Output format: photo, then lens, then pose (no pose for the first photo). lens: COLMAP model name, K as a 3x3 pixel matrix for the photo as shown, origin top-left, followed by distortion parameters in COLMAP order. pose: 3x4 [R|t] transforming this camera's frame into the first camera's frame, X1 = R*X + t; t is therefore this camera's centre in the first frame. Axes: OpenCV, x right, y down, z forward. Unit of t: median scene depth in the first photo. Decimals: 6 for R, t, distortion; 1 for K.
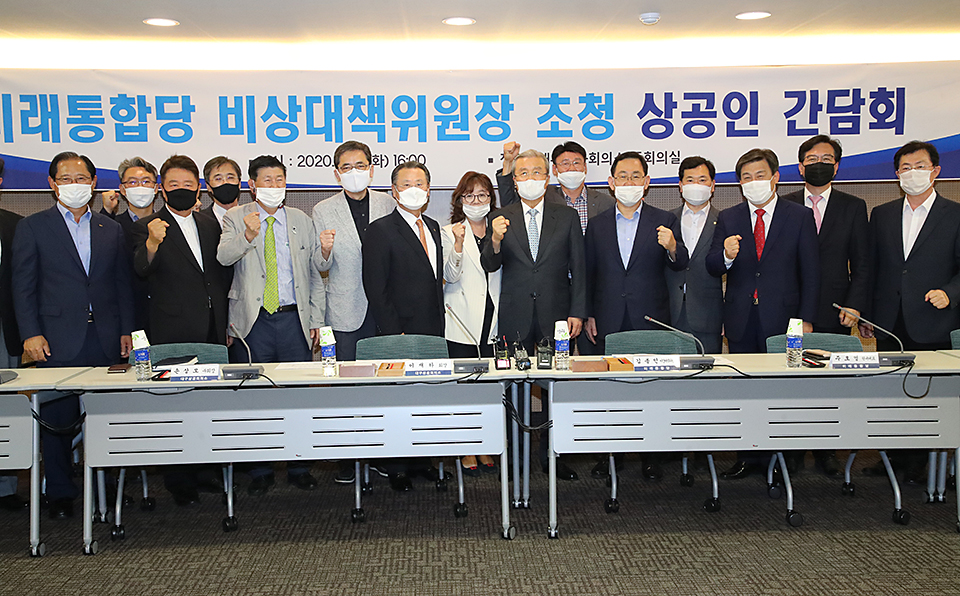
lens RADIAL K [[1077.8, 0, 478.5], [0, 1077.8, 316.2], [0, 0, 1]] dist [0.095499, 0.044412]
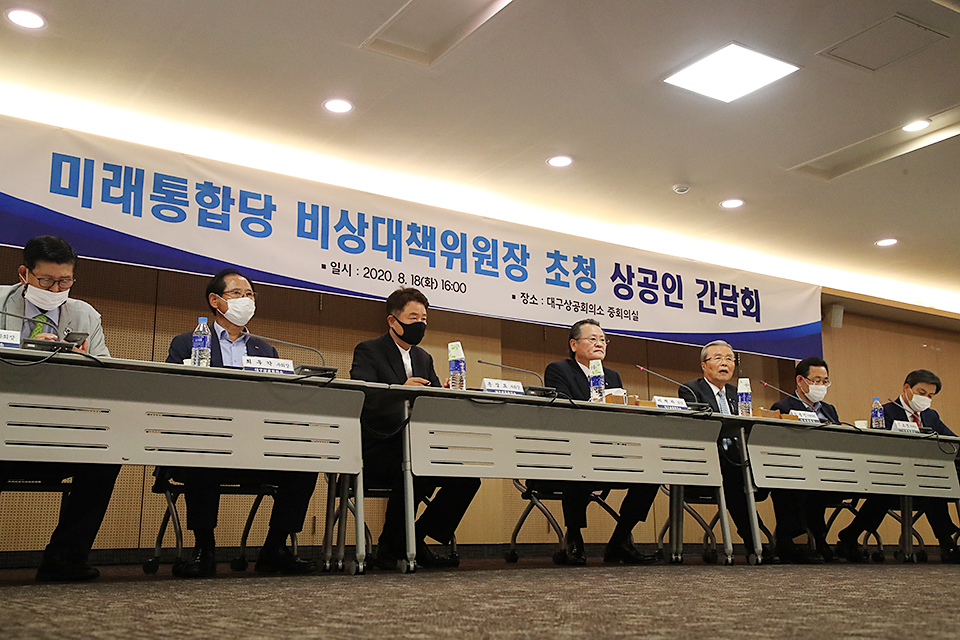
lens RADIAL K [[1019.7, 0, 483.7], [0, 1019.7, 341.4], [0, 0, 1]] dist [0.074669, 0.030483]
pose [[0.852145, 0.111337, 0.511325, -0.568426], [0.041957, 0.959423, -0.278831, 0.202858], [-0.521621, 0.259058, 0.812896, 0.152799]]
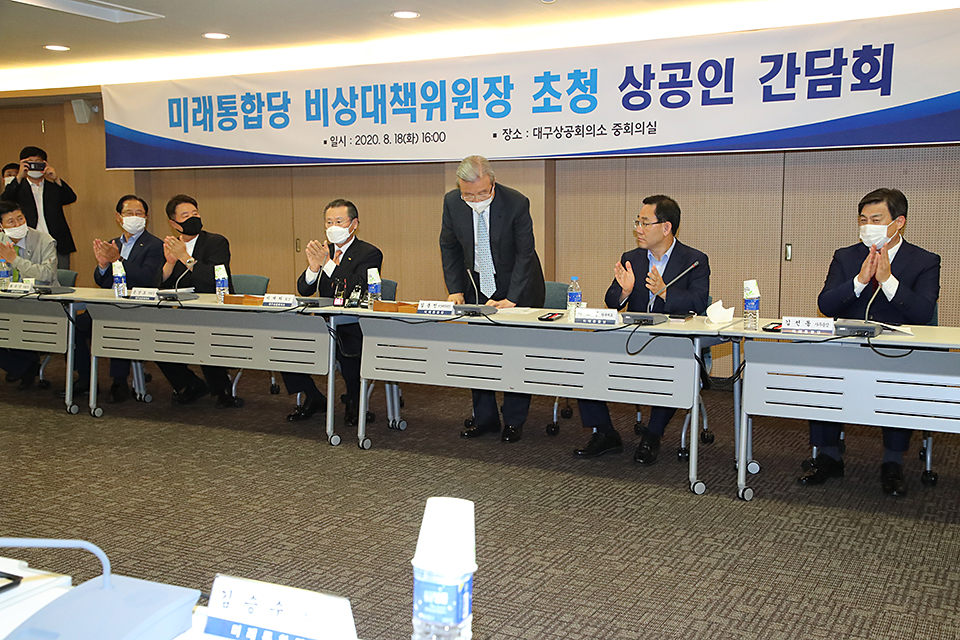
lens RADIAL K [[1019.7, 0, 483.7], [0, 1019.7, 341.4], [0, 0, 1]] dist [0.074669, 0.030483]
pose [[0.860299, 0.074309, -0.504345, 0.562223], [-0.053808, 0.997029, 0.055116, 0.012239], [0.506943, -0.020278, 0.861741, 0.069611]]
